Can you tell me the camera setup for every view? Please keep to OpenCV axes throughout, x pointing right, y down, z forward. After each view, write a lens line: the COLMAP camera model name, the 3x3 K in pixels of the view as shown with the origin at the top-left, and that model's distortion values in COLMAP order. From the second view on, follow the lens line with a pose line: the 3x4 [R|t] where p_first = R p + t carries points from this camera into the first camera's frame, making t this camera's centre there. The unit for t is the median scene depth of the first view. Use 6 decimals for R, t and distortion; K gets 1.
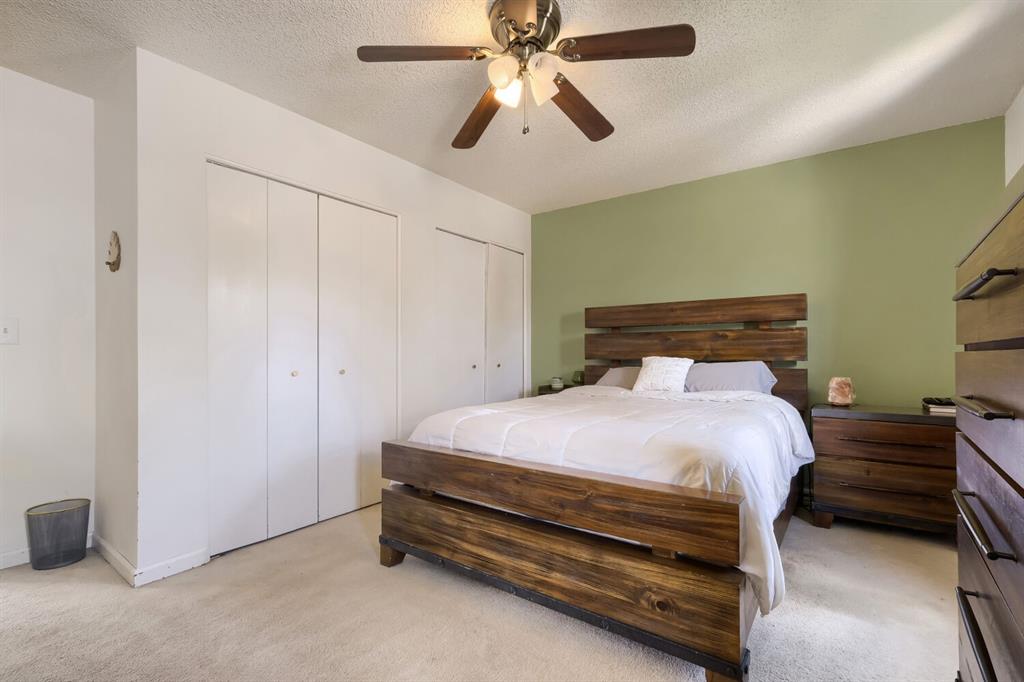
lens RADIAL K [[458.7, 0, 512.9], [0, 458.7, 345.1], [0, 0, 1]] dist [-0.000650, -0.000255]
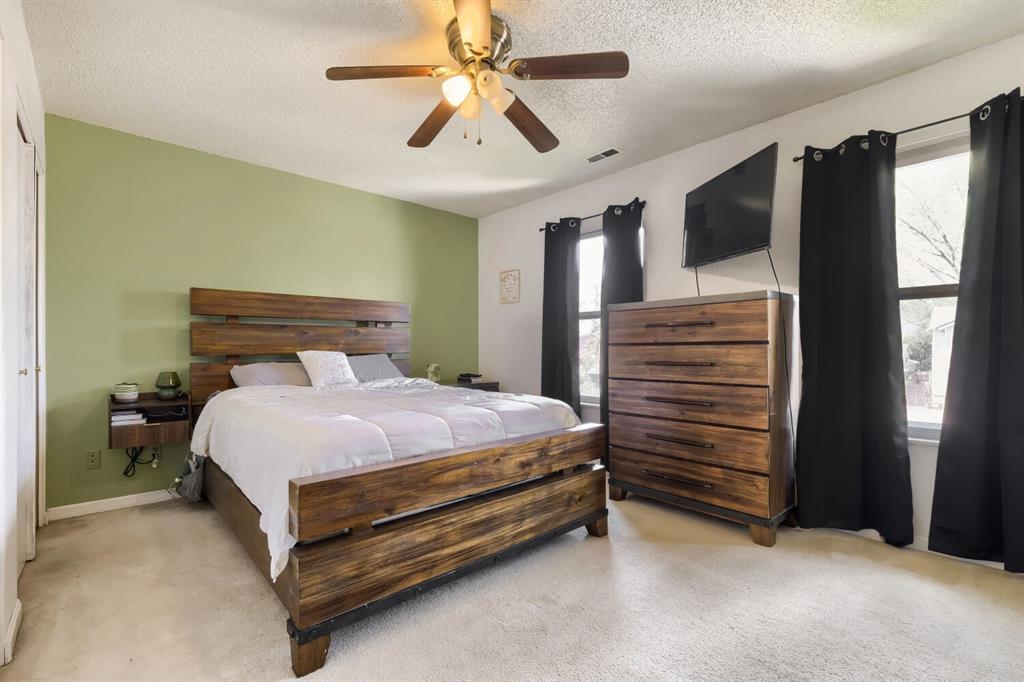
lens RADIAL K [[458.7, 0, 512.9], [0, 458.7, 345.1], [0, 0, 1]] dist [-0.000650, -0.000255]
pose [[0.187462, 0.006436, 0.982251, -0.964841], [-0.014057, 0.999894, -0.003869, 0.018186], [-0.982171, -0.013082, 0.187533, 0.674071]]
